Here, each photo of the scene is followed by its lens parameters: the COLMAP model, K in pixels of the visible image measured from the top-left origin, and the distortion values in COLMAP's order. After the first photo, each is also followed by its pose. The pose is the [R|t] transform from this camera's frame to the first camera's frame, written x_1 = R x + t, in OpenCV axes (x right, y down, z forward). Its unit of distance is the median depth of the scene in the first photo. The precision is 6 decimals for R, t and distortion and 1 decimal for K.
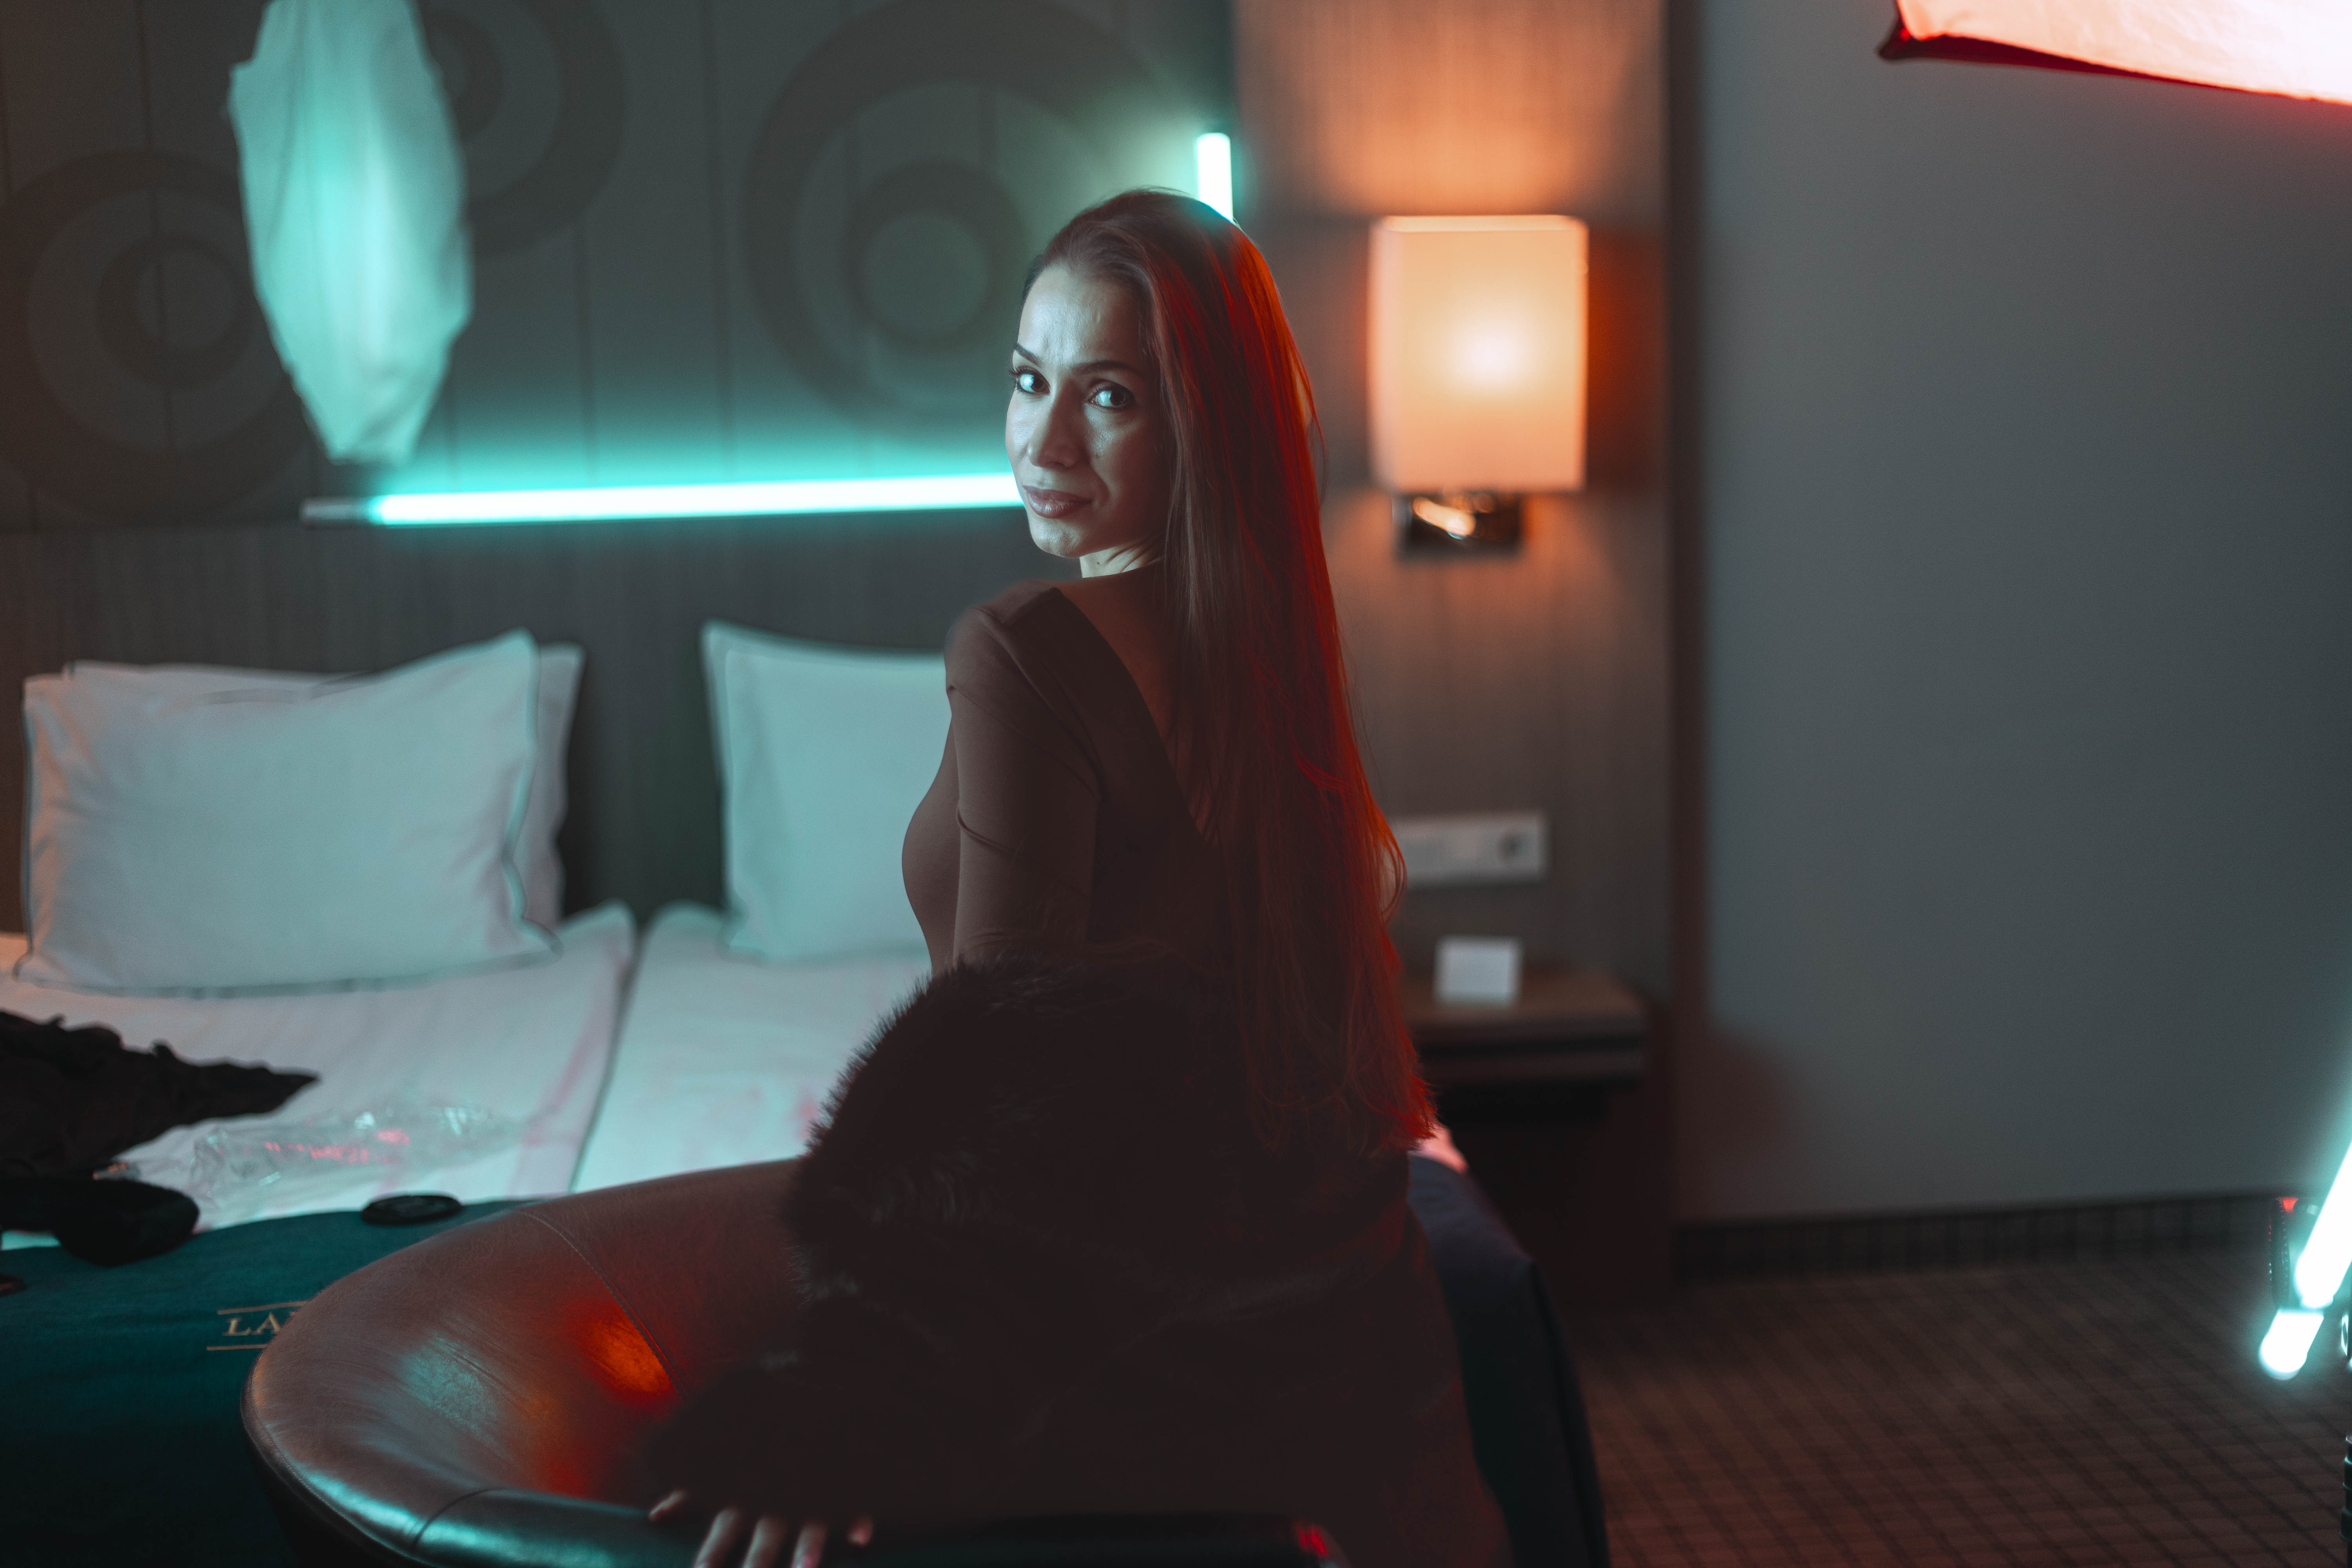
lens RADIAL K [[3252.8, 0, 1176.6], [0, 3252.8, 812.0], [0, 0, 1]] dist [0.051911, 0.061549]
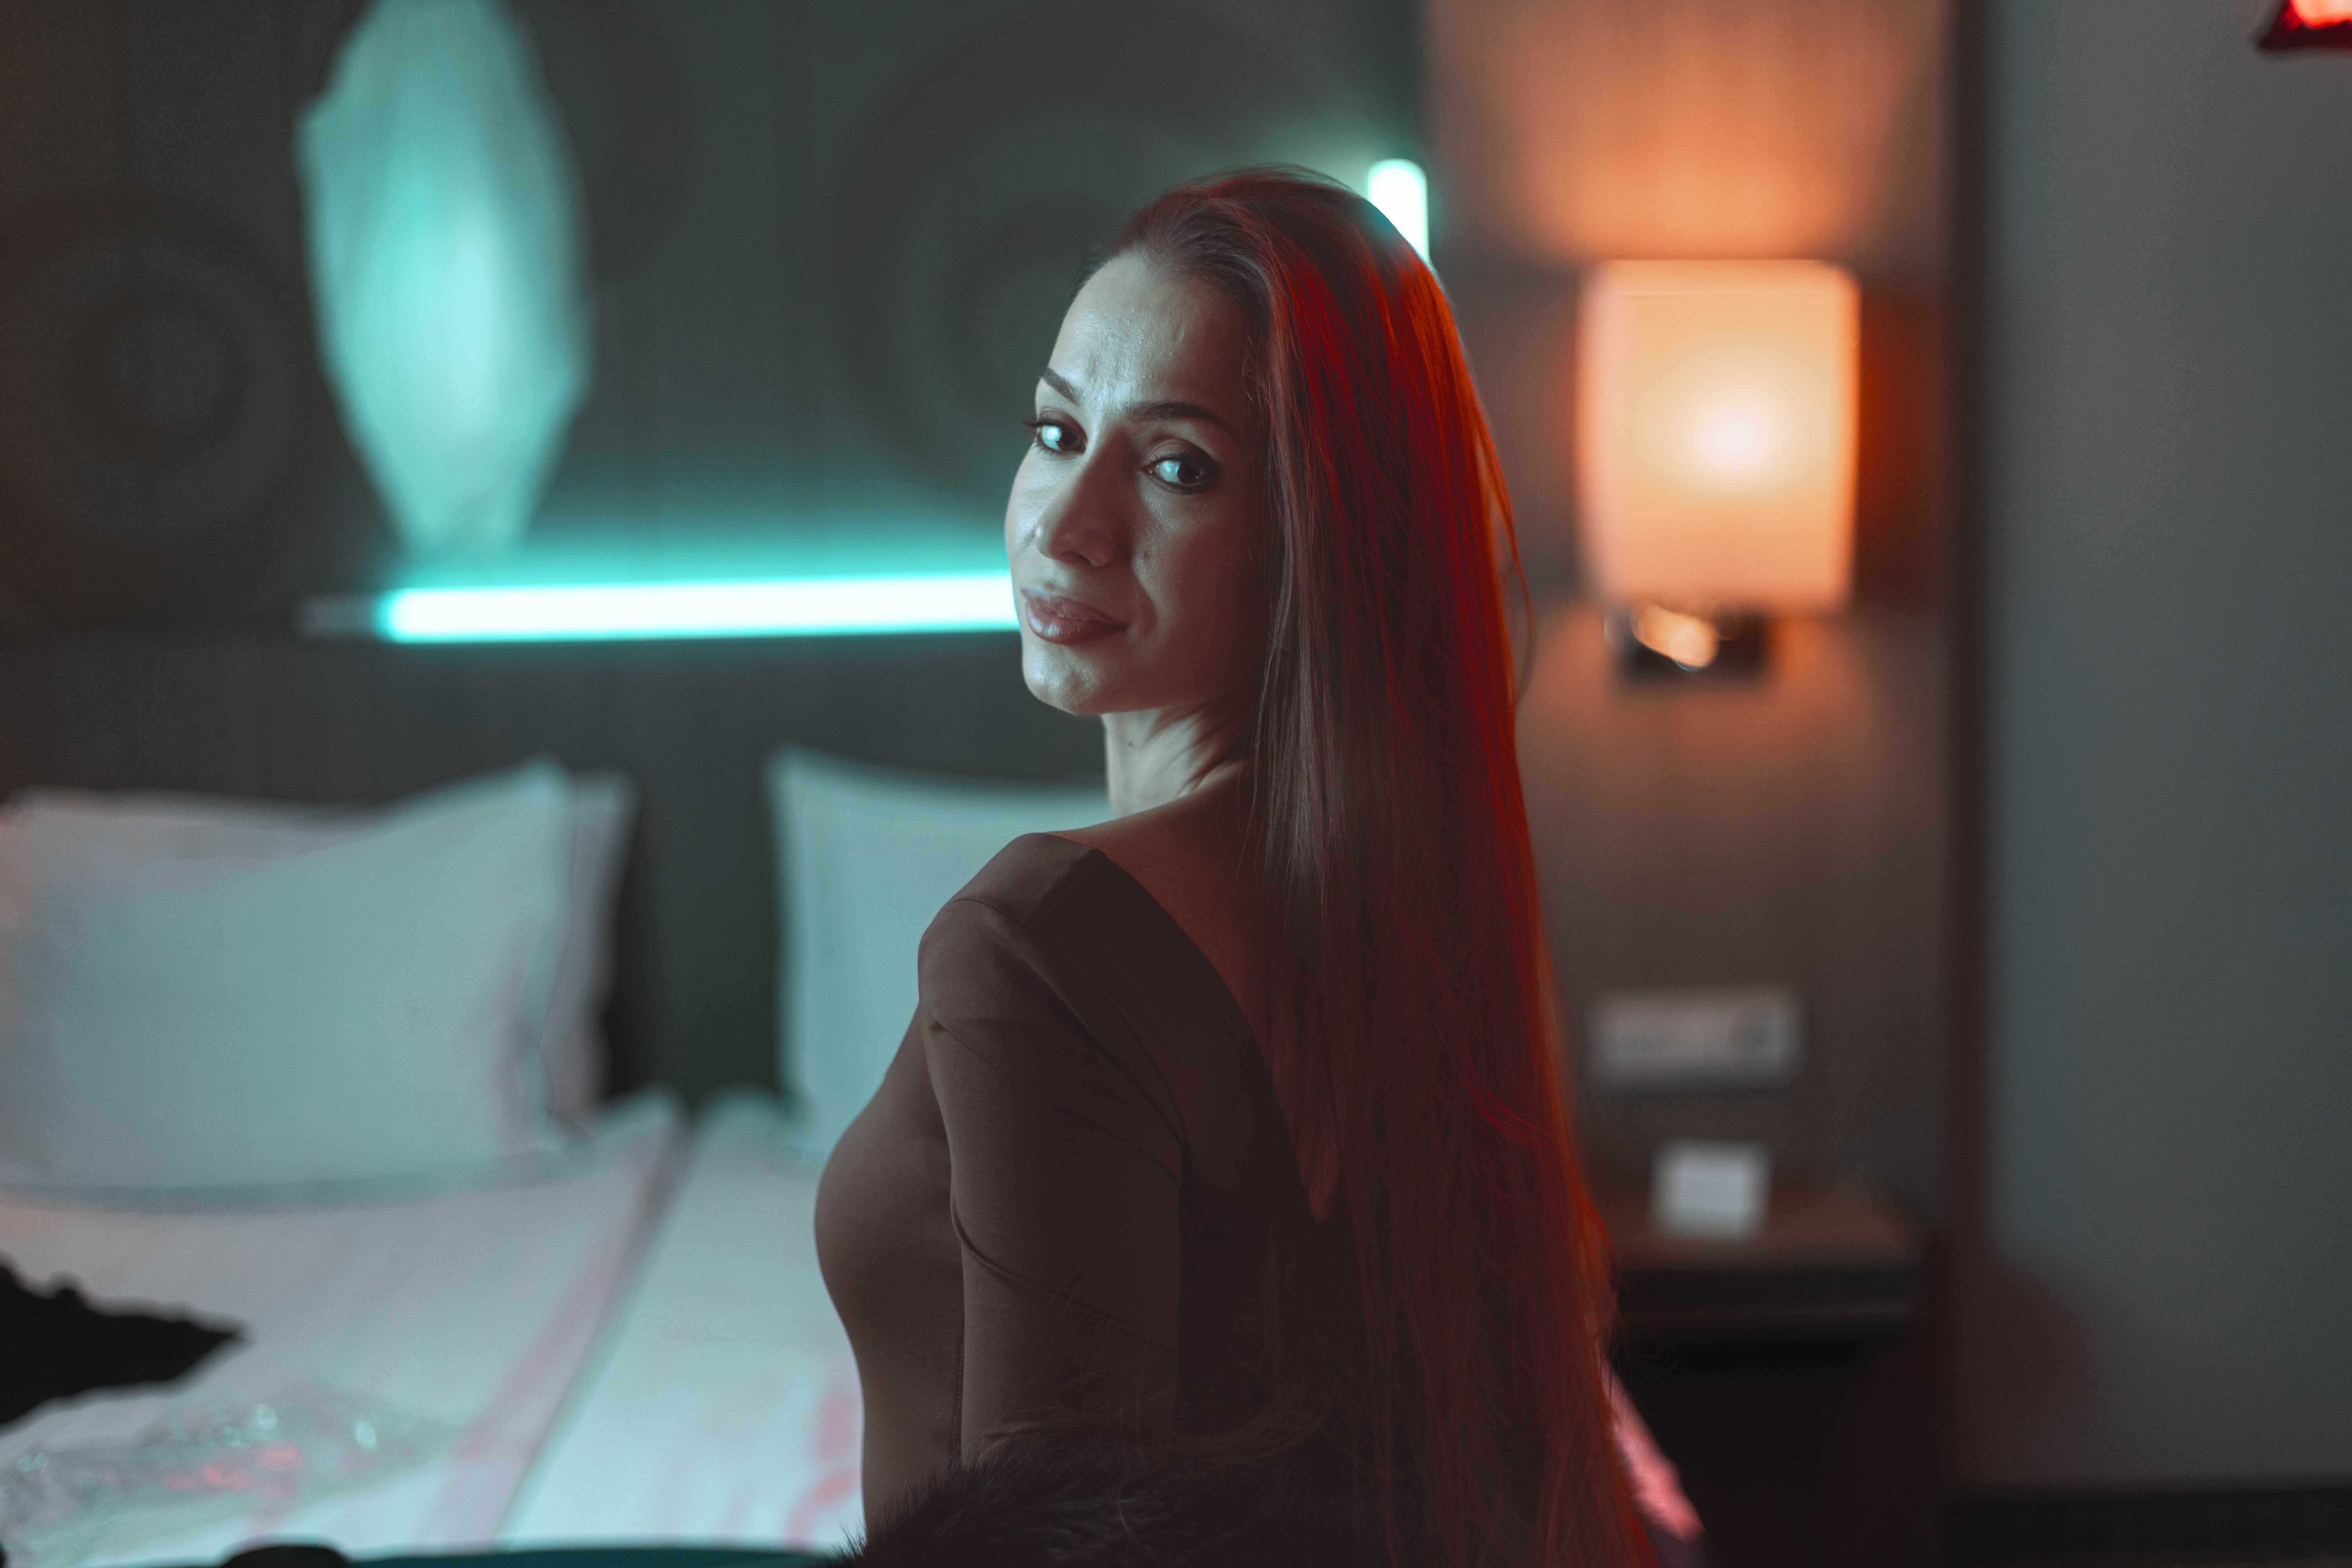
lens RADIAL K [[3252.8, 0, 1176.6], [0, 3252.8, 812.0], [0, 0, 1]] dist [0.051911, 0.061549]
pose [[0.998157, 0.011300, -0.059621, 0.007143], [-0.013180, 0.999425, -0.031240, -0.019639], [0.059234, 0.031968, 0.997732, 0.185075]]
